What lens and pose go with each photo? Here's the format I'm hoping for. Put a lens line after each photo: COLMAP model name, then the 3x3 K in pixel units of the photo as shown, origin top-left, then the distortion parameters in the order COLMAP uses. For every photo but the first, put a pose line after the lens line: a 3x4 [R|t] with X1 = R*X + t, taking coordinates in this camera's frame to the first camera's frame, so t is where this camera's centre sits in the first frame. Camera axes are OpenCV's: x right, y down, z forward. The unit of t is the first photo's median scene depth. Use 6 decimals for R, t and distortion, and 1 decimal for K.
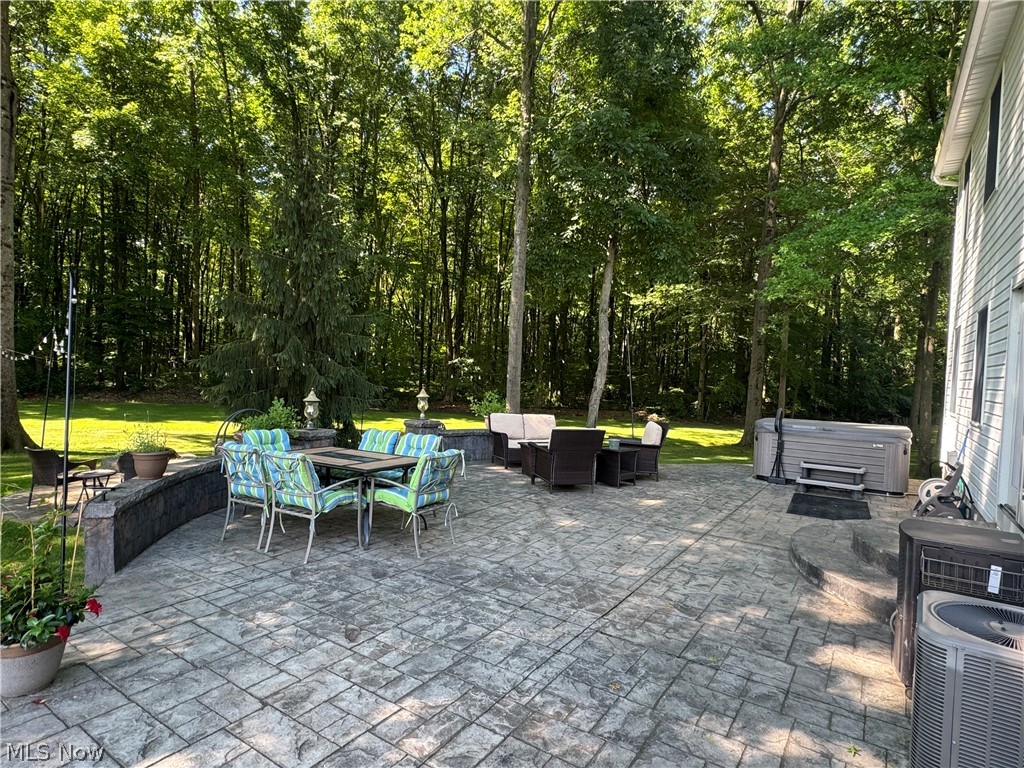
lens RADIAL K [[554.3, 0, 512.2], [0, 554.3, 385.2], [0, 0, 1]] dist [0.006964, -0.000502]
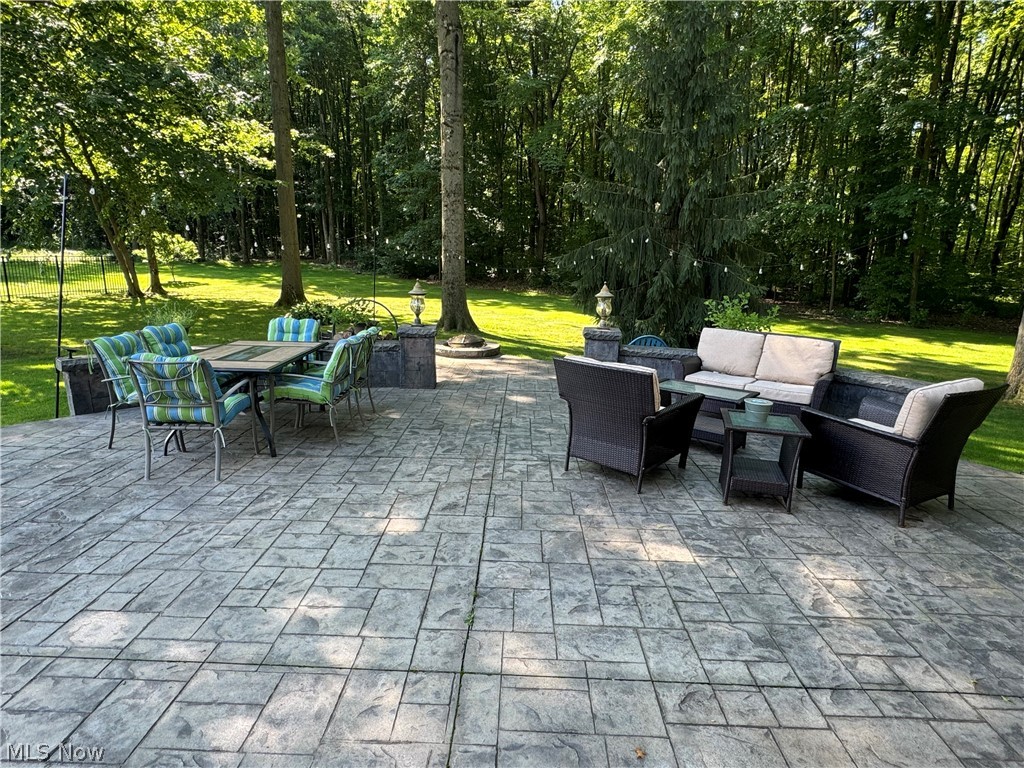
lens RADIAL K [[554.3, 0, 512.2], [0, 554.3, 383.8], [0, 0, 1]] dist [0.006964, -0.000502]
pose [[0.533643, 0.163058, -0.829842, 0.700403], [-0.017828, 0.983188, 0.181726, 0.007273], [0.845522, -0.082182, 0.527578, 0.915862]]
